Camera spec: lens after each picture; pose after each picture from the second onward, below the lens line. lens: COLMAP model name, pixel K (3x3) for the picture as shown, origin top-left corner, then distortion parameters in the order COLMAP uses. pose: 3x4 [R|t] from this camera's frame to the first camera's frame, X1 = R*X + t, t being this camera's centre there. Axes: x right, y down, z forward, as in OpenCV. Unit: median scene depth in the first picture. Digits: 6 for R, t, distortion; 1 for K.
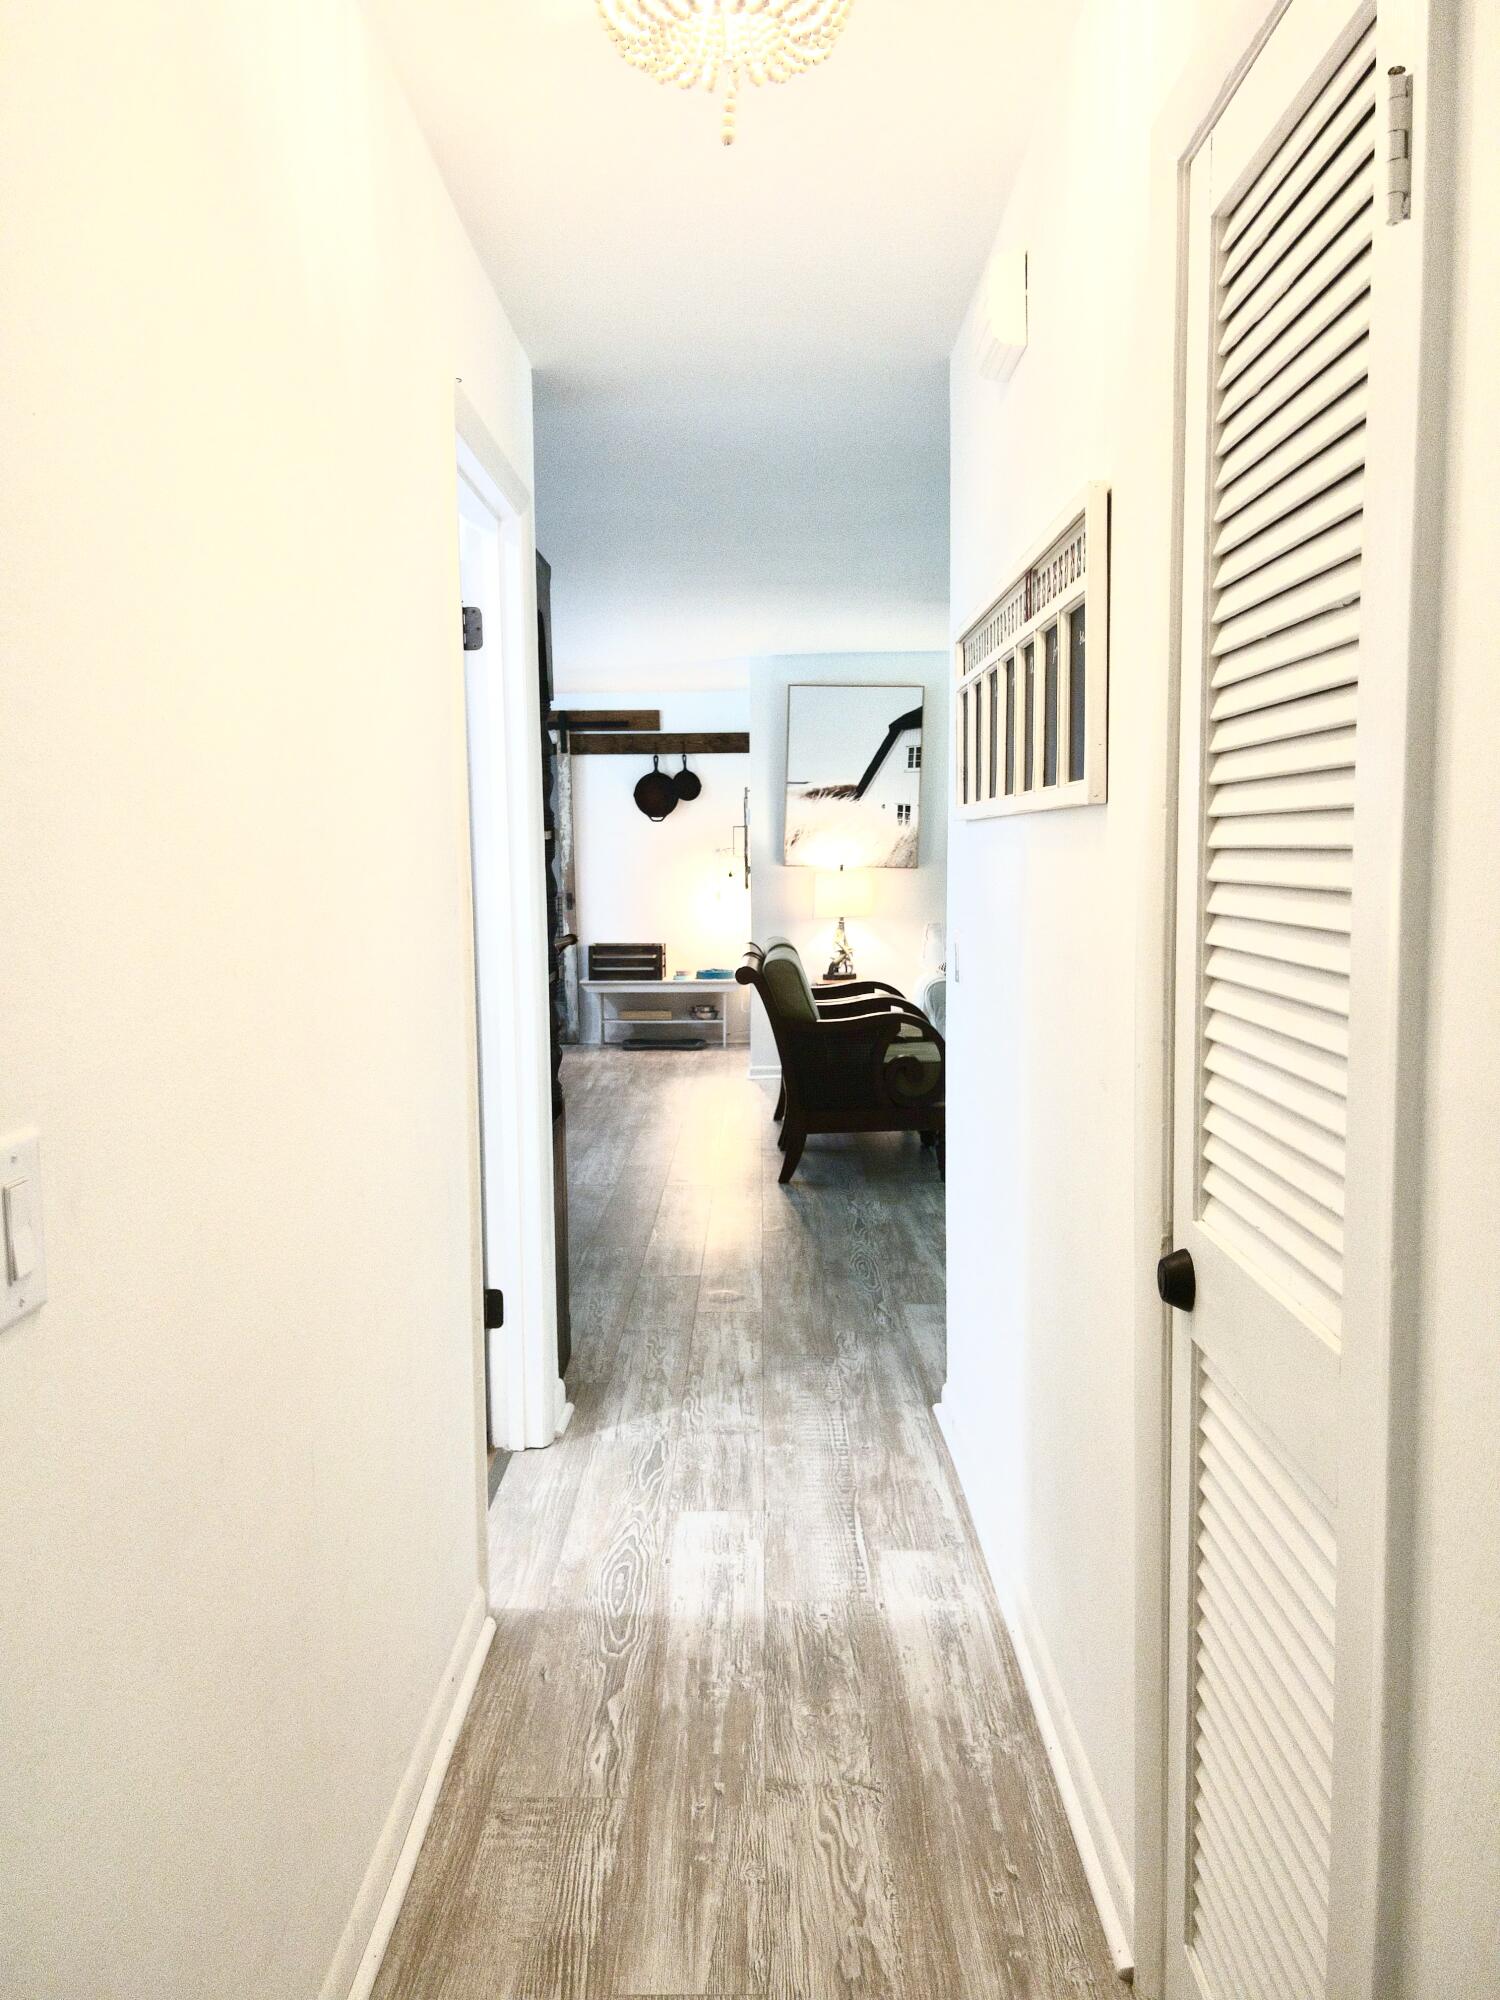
lens RADIAL K [[1528.9, 0, 750.0], [0, 1528.9, 1000.0], [0, 0, 1]] dist [0.081625, -0.097487]
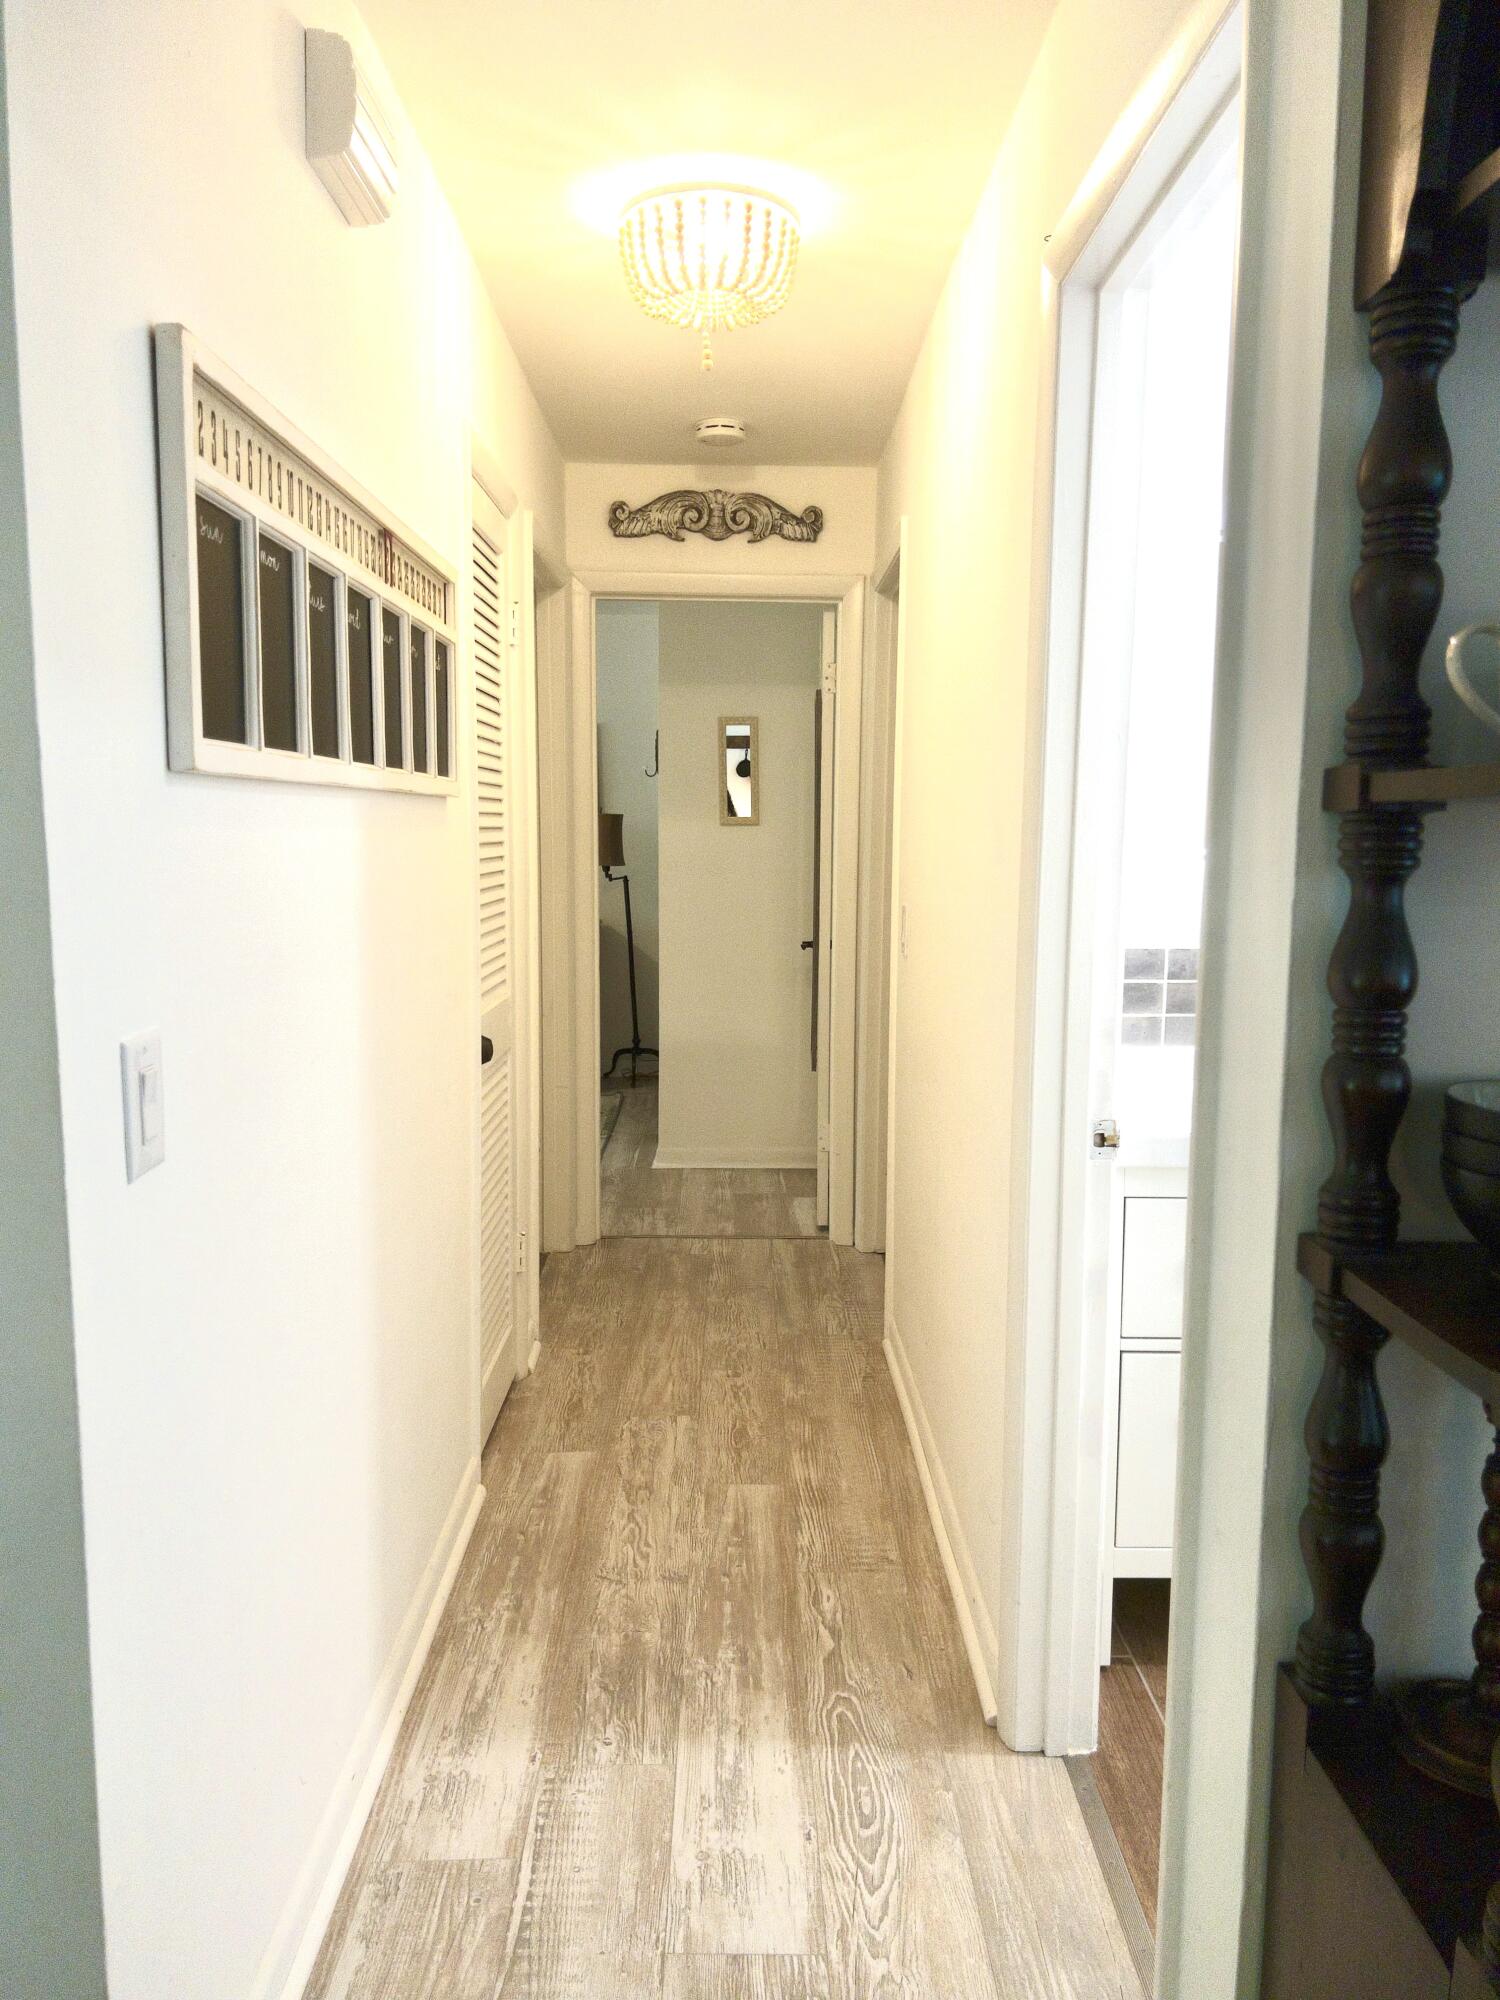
lens RADIAL K [[1528.9, 0, 750.0], [0, 1528.9, 1000.0], [0, 0, 1]] dist [0.081625, -0.097487]
pose [[-0.999865, 0.006274, -0.015158, -0.021384], [0.002854, 0.976416, 0.215880, -0.195397], [0.016155, 0.215808, -0.976302, 1.894539]]
